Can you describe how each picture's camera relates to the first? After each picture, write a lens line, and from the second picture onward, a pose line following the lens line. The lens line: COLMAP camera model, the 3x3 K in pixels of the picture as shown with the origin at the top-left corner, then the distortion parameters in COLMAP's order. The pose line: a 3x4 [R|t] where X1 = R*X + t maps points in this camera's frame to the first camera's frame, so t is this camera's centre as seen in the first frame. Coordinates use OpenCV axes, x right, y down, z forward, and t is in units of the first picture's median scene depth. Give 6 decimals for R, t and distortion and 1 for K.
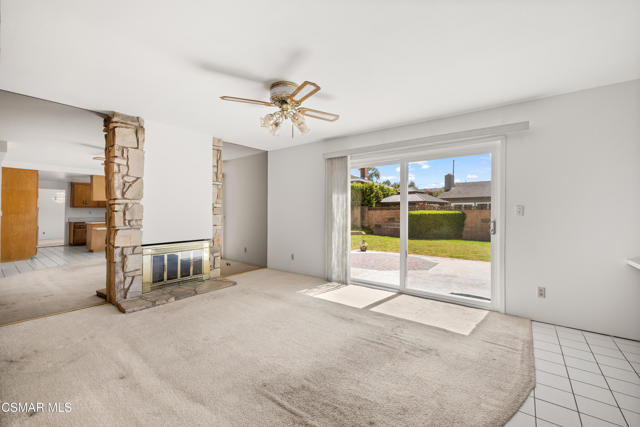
lens RADIAL K [[269.5, 0, 322.1], [0, 269.5, 213.9], [0, 0, 1]] dist [0.003318, 0.000314]
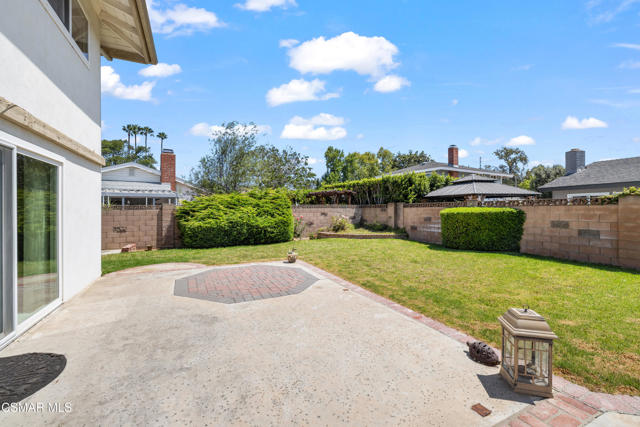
lens RADIAL K [[269.5, 0, 318.8], [0, 269.5, 210.8], [0, 0, 1]] dist [0.003318, 0.000314]
pose [[0.883496, -0.006911, -0.468387, 0.404499], [0.008777, 0.999960, 0.001801, -0.009638], [0.468356, -0.005702, 0.883522, 0.234161]]
